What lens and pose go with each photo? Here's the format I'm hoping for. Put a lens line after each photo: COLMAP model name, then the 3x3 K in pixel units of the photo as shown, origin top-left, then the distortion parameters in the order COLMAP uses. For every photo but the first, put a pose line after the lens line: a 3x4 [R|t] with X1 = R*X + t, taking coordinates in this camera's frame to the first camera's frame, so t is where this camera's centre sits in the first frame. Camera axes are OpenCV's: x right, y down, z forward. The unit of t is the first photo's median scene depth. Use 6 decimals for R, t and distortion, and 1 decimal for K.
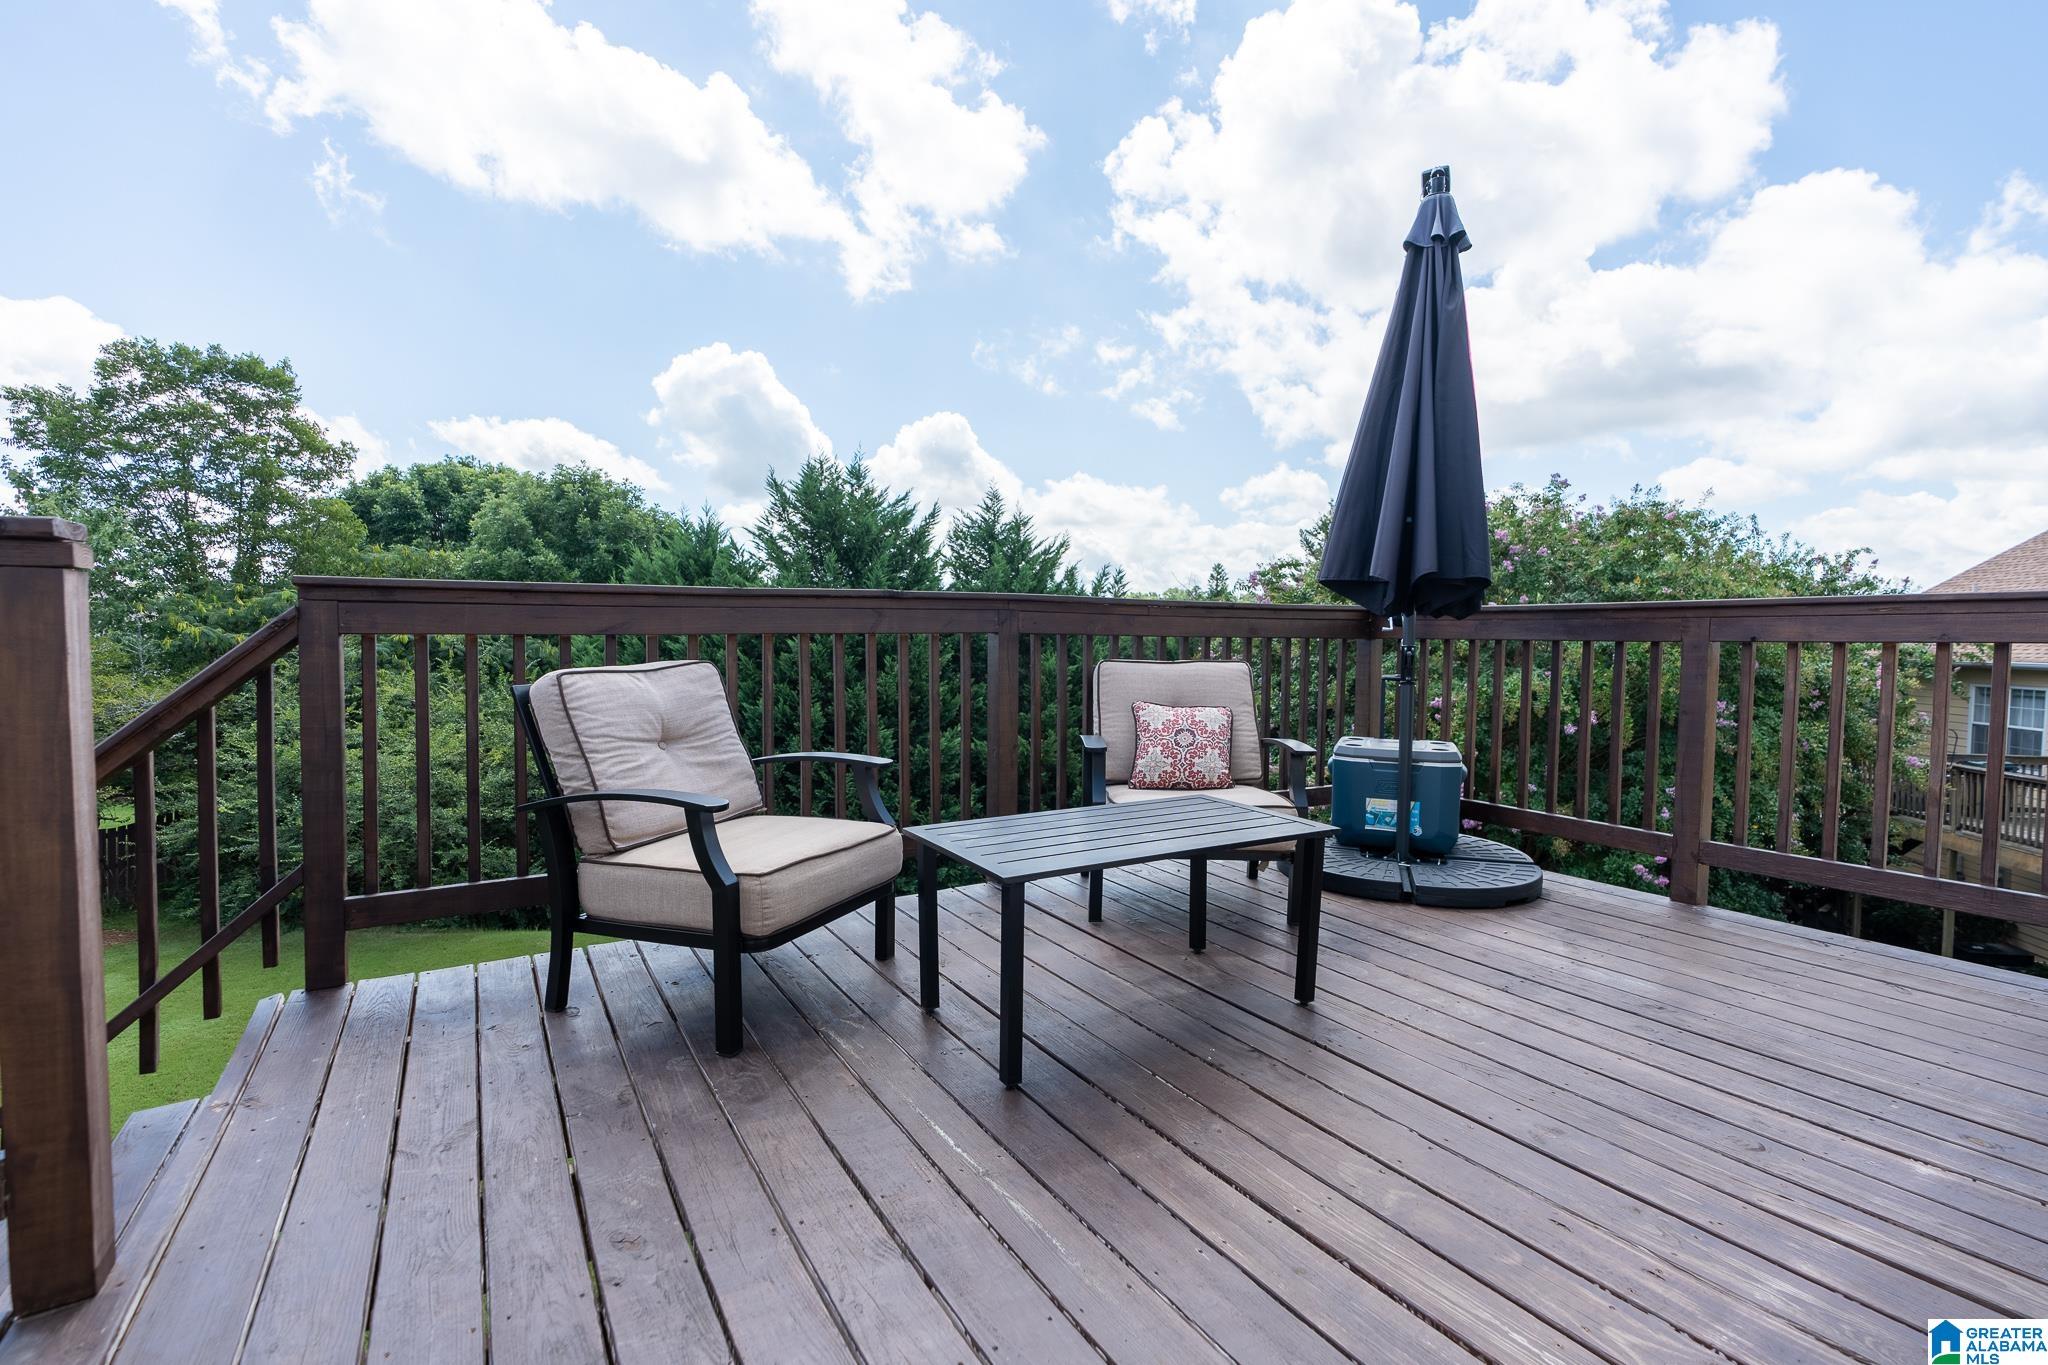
lens RADIAL K [[920.3, 0, 1024.0], [0, 920.3, 687.0], [0, 0, 1]] dist [-0.002870, 0.001933]
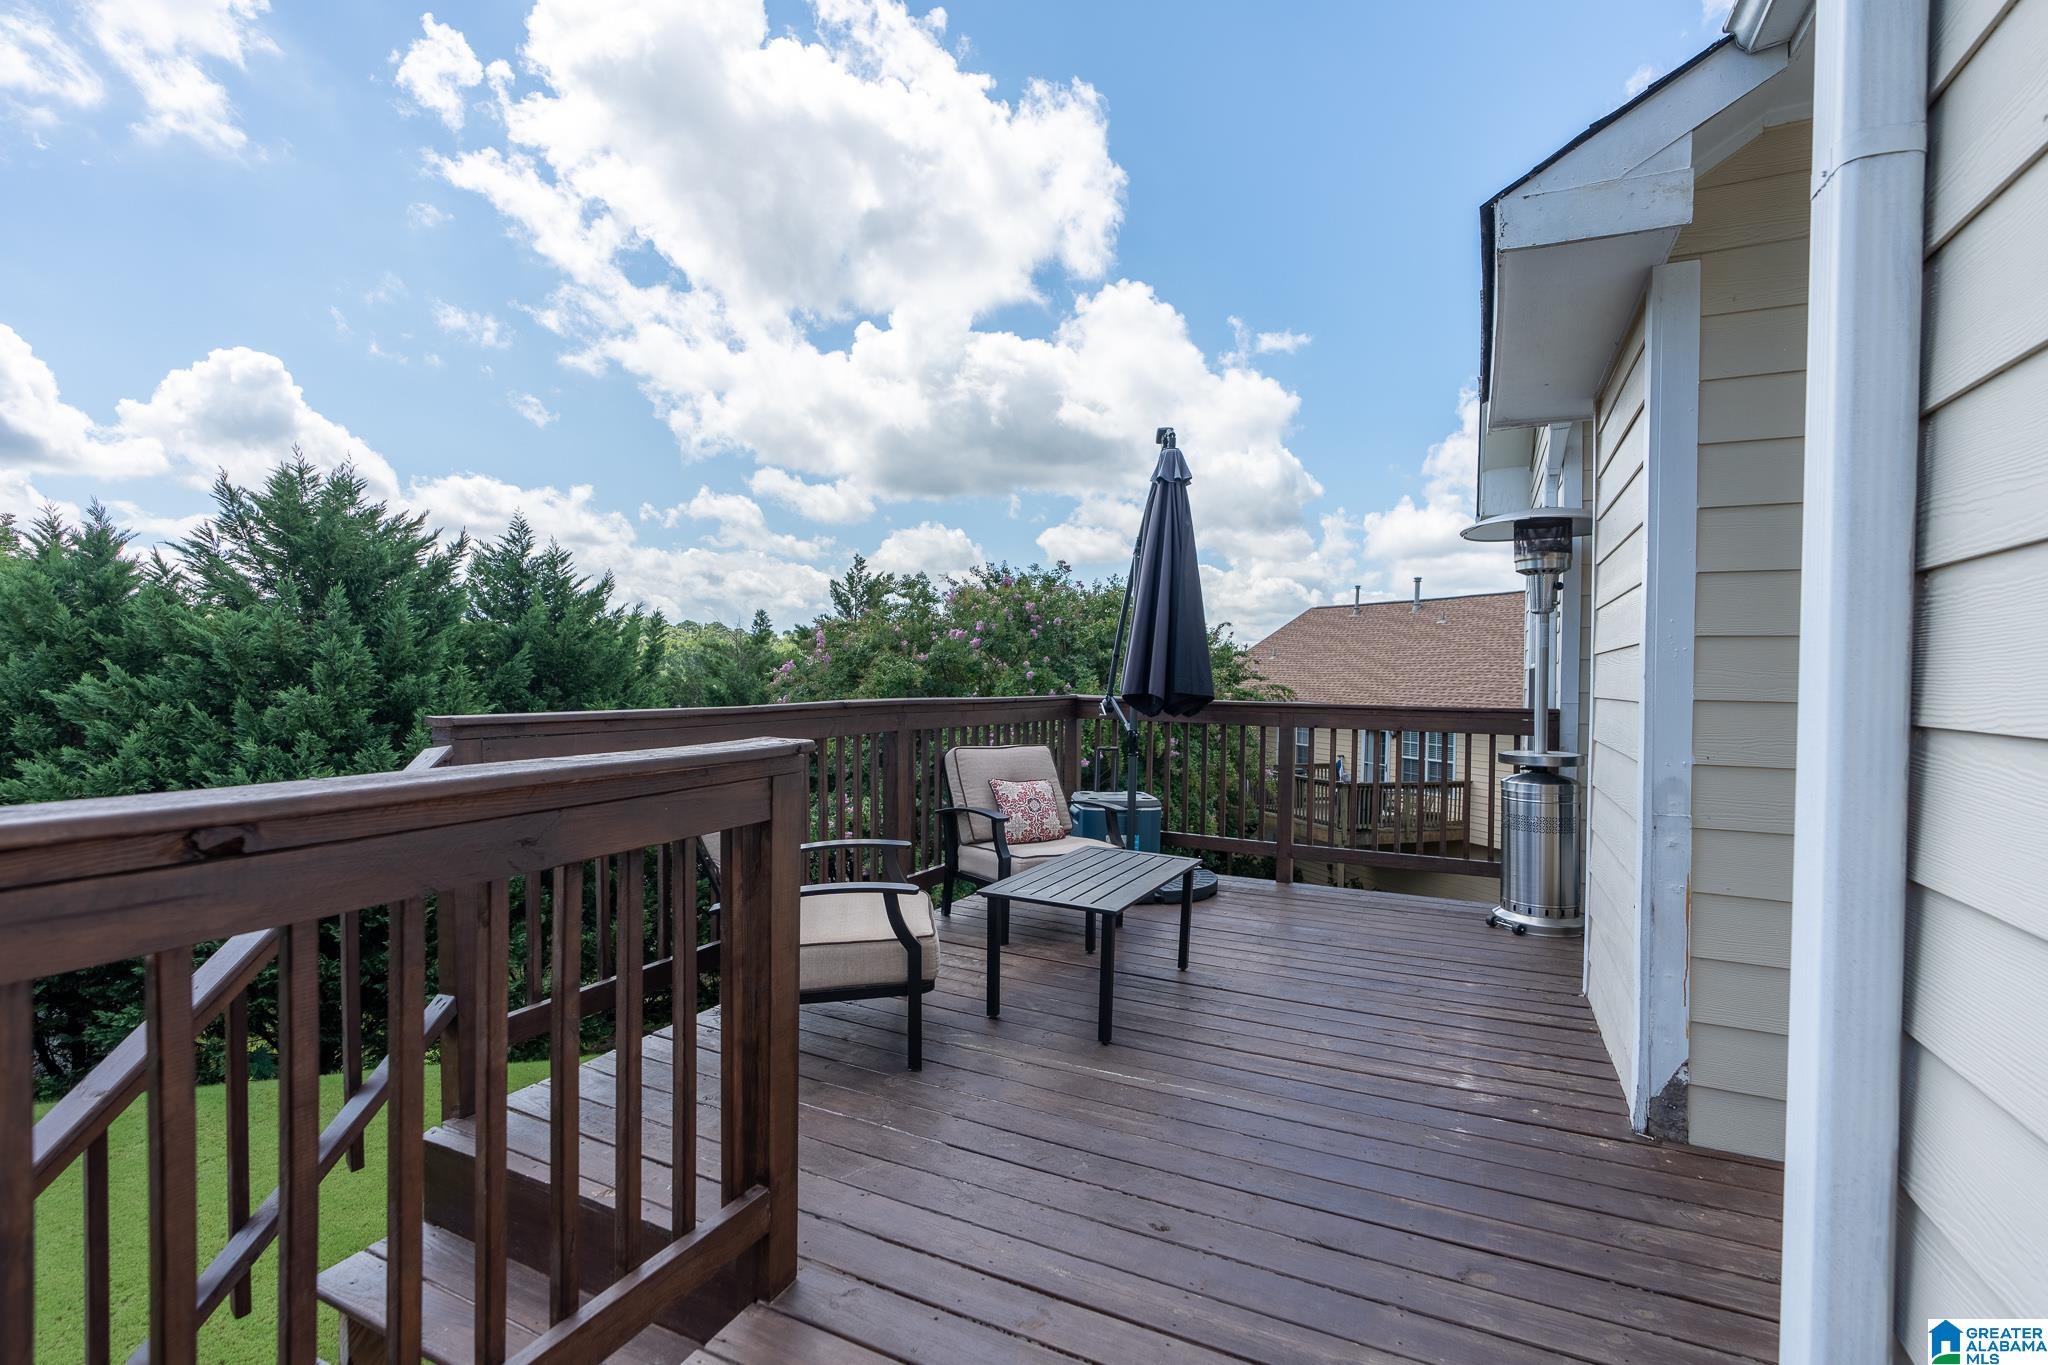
lens RADIAL K [[920.3, 0, 1034.0], [0, 920.3, 682.9], [0, 0, 1]] dist [-0.002870, 0.001933]
pose [[0.842157, 0.002580, 0.539226, -0.140353], [0.018437, 0.999266, -0.033575, -0.019967], [-0.538917, 0.038217, 0.841492, -0.043784]]
